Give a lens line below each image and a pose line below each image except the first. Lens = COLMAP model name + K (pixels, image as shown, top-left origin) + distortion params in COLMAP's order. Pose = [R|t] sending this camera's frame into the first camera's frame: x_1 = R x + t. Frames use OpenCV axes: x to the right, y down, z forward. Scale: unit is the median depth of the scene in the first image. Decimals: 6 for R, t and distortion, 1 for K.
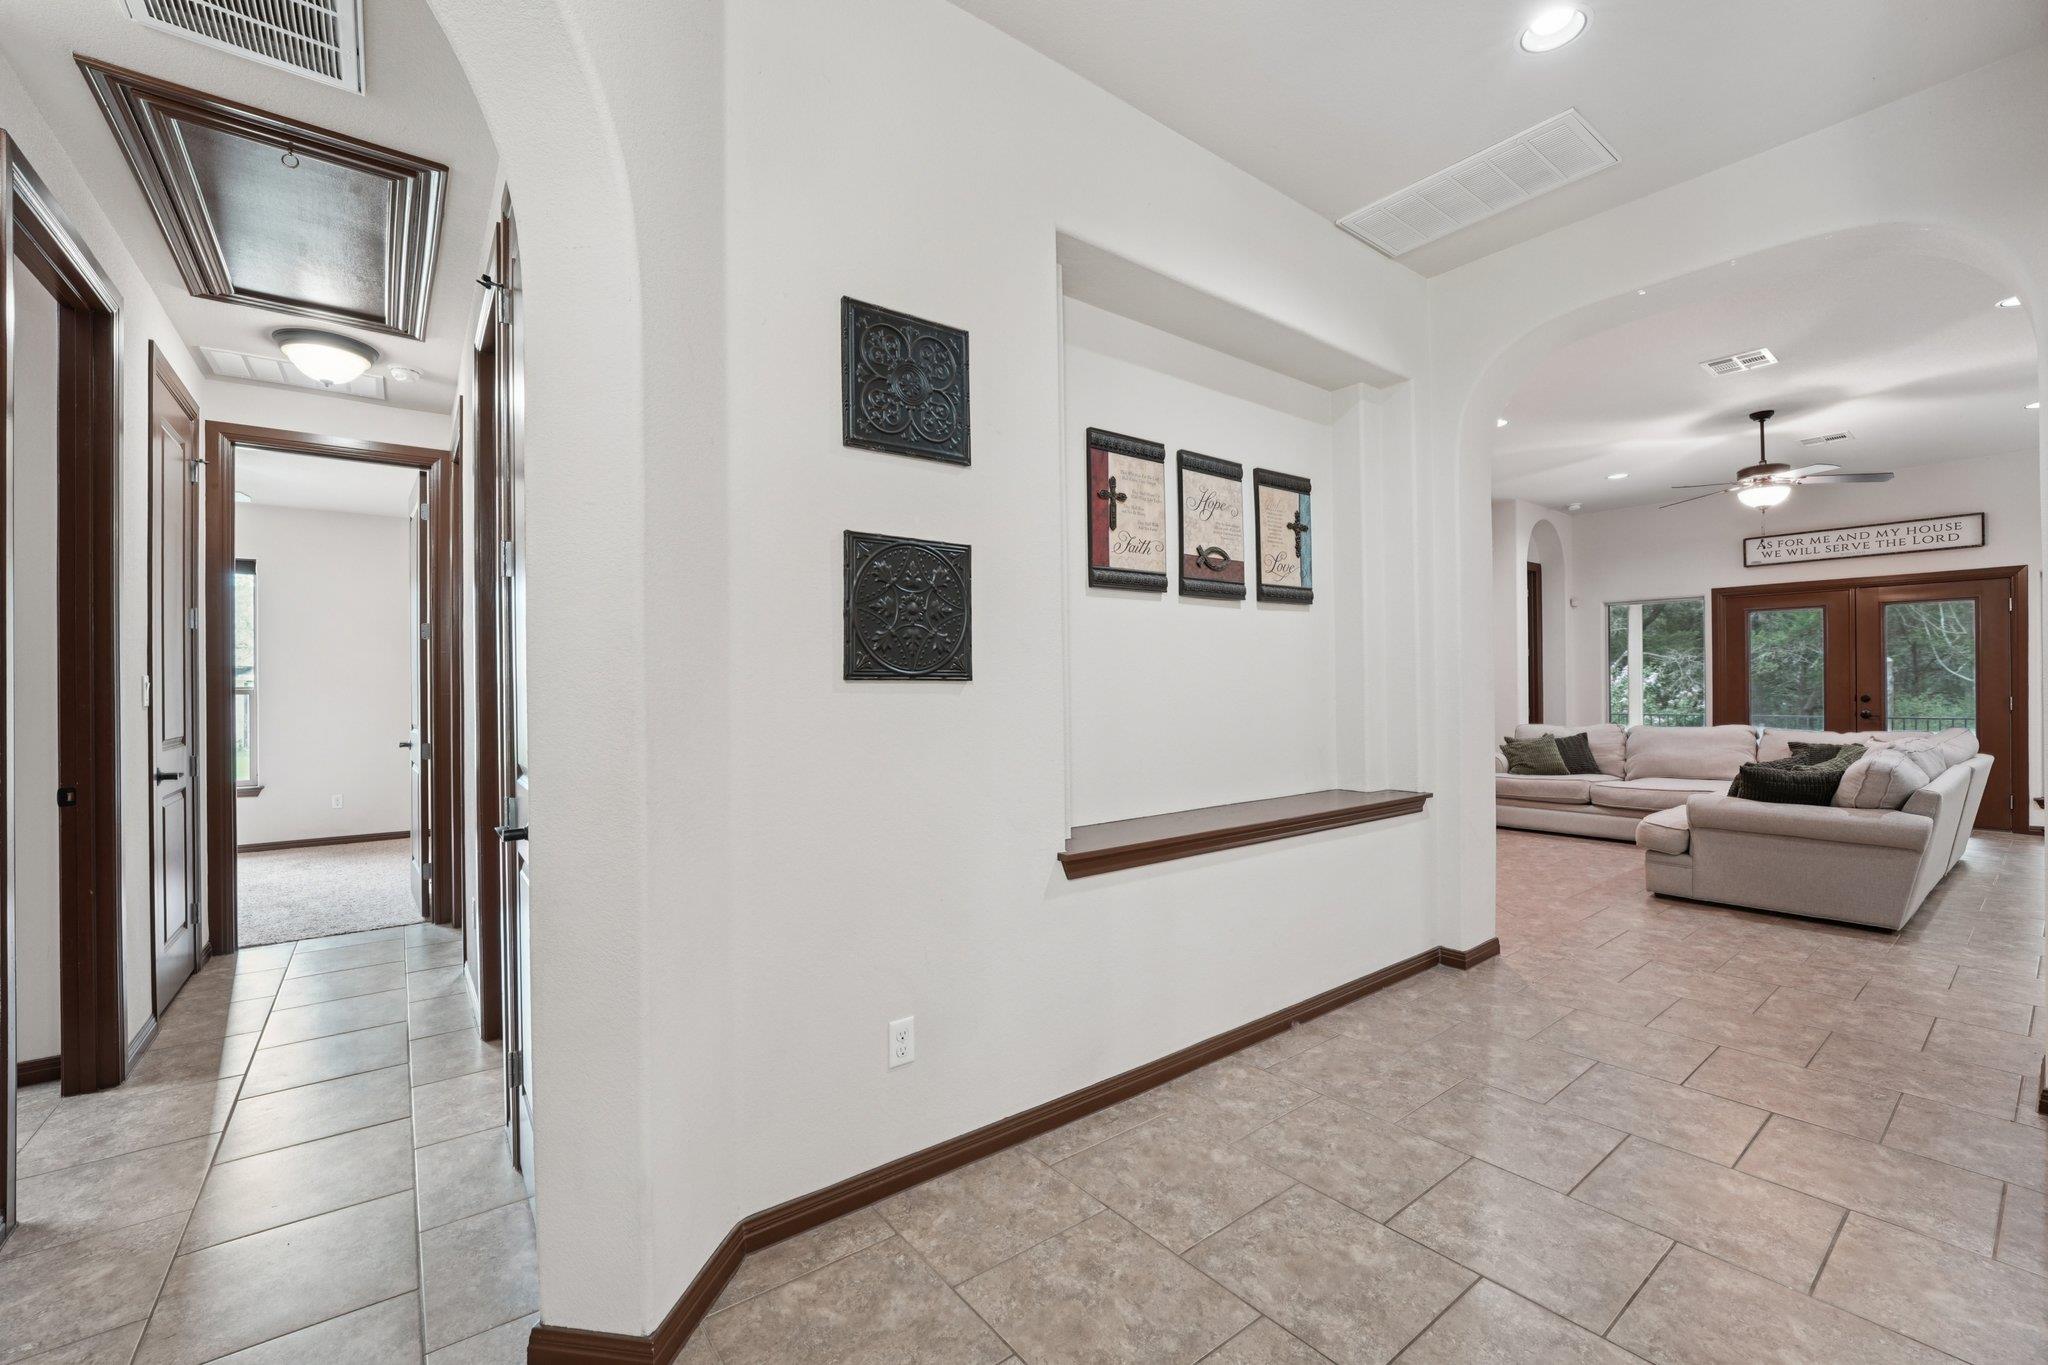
lens RADIAL K [[836.9, 0, 1011.4], [0, 836.9, 680.5], [0, 0, 1]] dist [-0.027739, 0.002046]
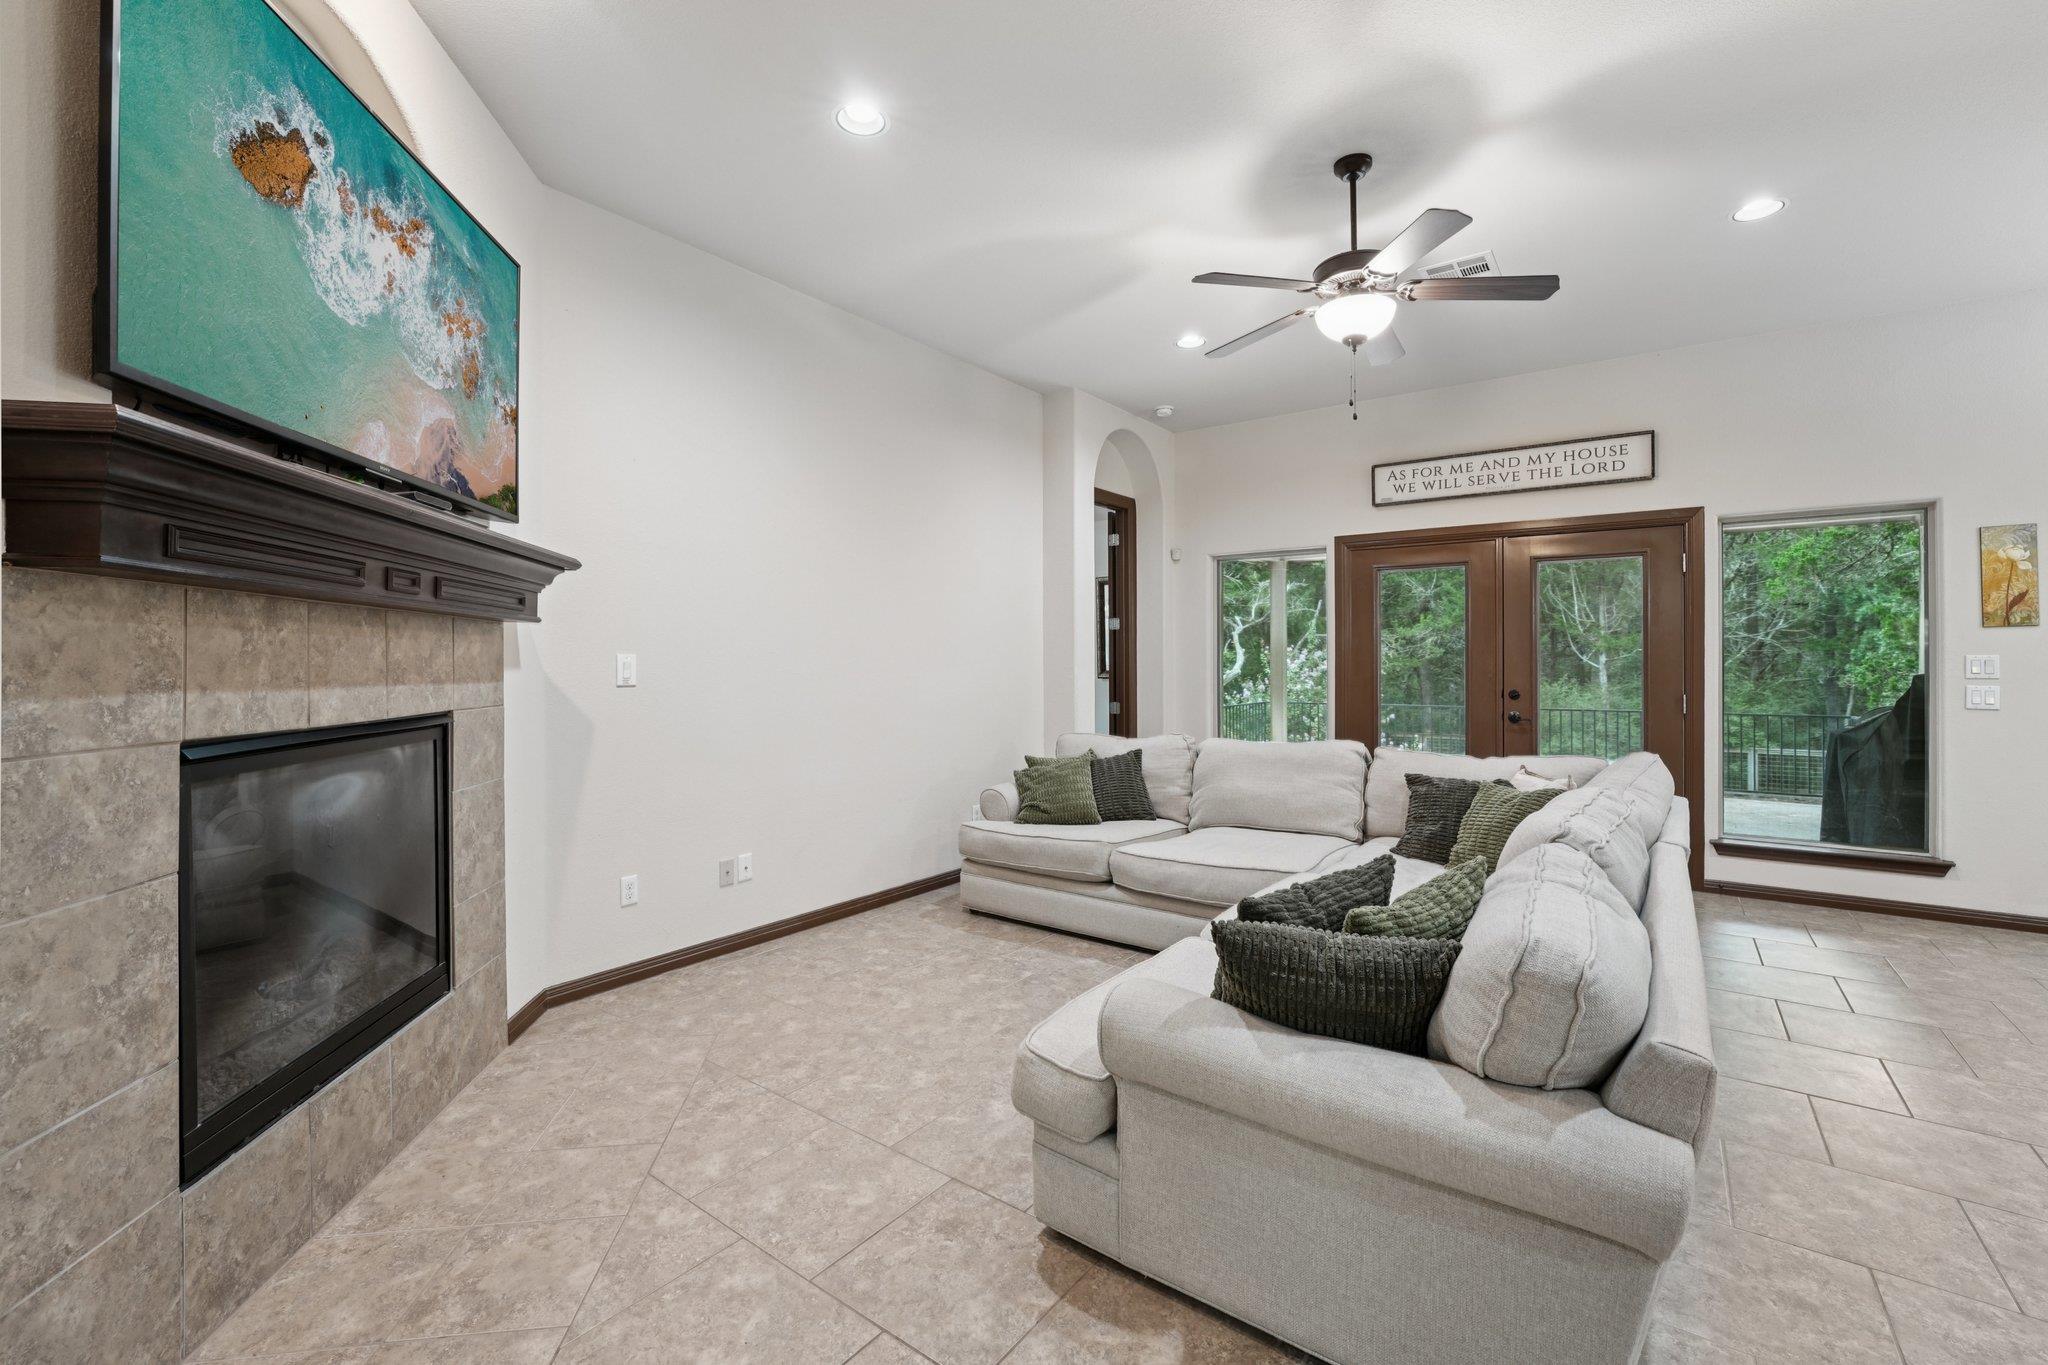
lens RADIAL K [[836.9, 0, 1033.1], [0, 836.9, 653.2], [0, 0, 1]] dist [-0.027739, 0.002046]
pose [[0.959956, 0.011220, 0.279927, 0.467764], [-0.009376, 0.999925, -0.007925, -0.003545], [-0.279995, 0.004983, 0.959989, 0.444819]]
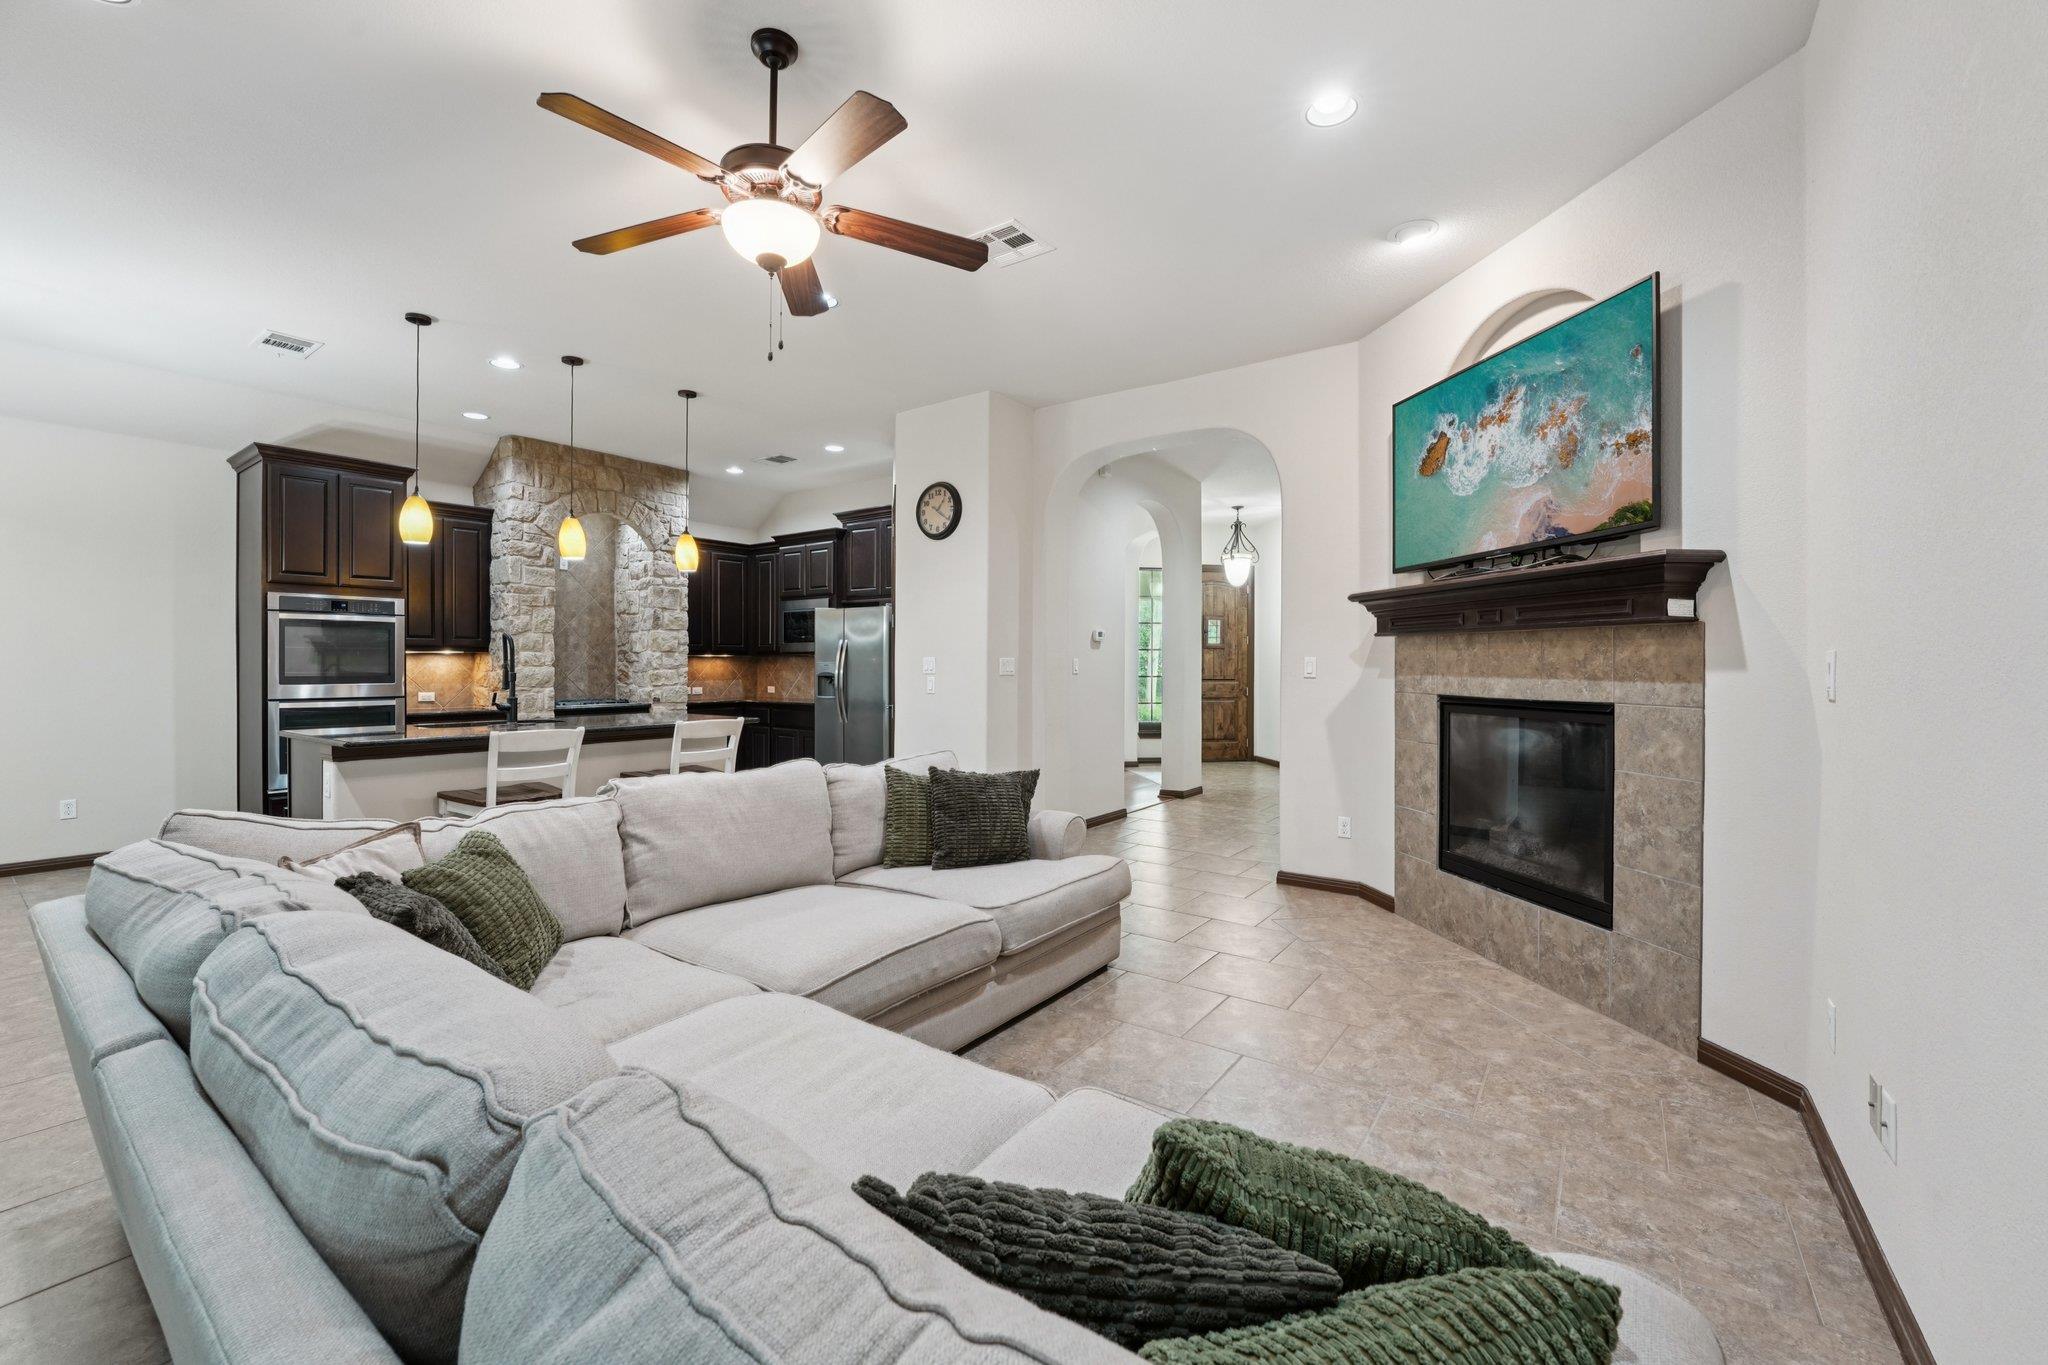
lens RADIAL K [[836.9, 0, 1024.2], [0, 836.9, 664.9], [0, 0, 1]] dist [-0.027739, 0.002046]
pose [[-0.955267, 0.005052, -0.295701, 0.758919], [0.006603, 0.999969, -0.004247, 0.000519], [0.295671, -0.006009, -0.955271, 1.195732]]
